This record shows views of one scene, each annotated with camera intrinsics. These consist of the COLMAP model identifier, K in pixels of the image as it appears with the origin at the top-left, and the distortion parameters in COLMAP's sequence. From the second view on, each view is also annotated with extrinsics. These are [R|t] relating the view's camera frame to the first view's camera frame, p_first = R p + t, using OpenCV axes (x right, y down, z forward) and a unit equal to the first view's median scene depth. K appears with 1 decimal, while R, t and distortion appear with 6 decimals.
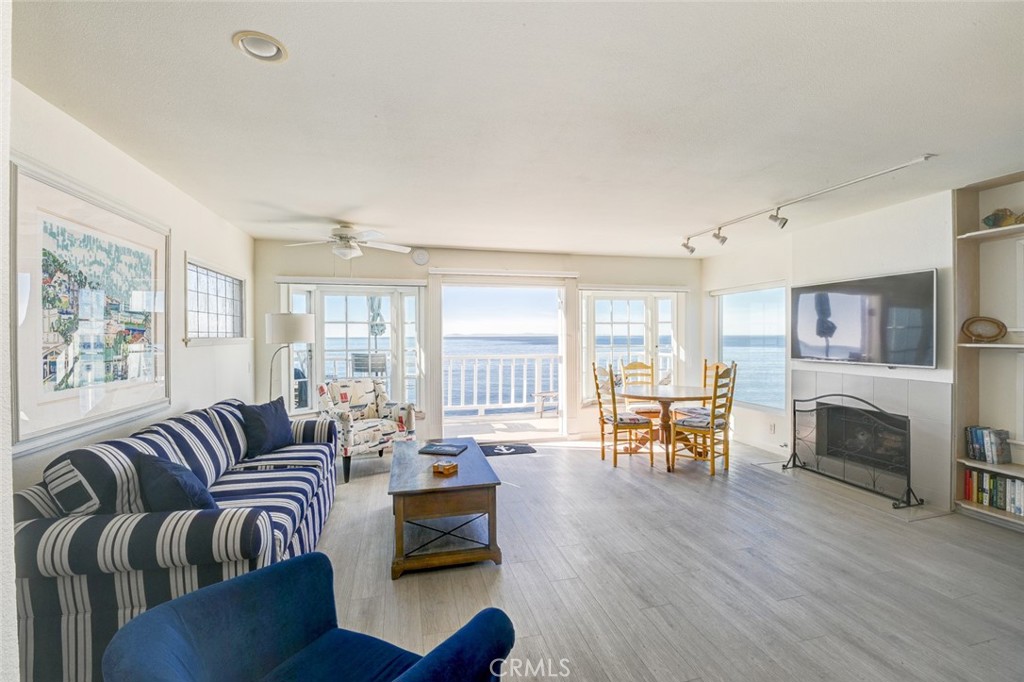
lens RADIAL K [[467.4, 0, 512.0], [0, 467.4, 341.0], [0, 0, 1]] dist [-0.000280, 0.000001]
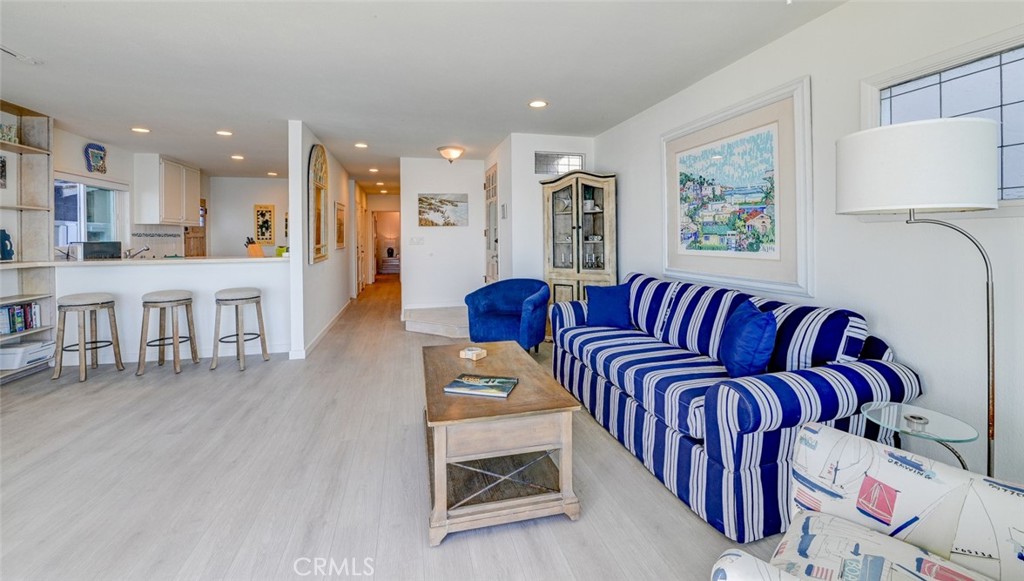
lens RADIAL K [[424.0, 0, 510.4], [0, 424.0, 238.6], [0, 0, 1]] dist [-0.002362, -0.000824]
pose [[-0.999917, 0.012152, 0.004318, -0.278863], [0.012218, 0.999802, 0.015731, 0.028578], [-0.004126, 0.015783, -0.999867, 2.317939]]
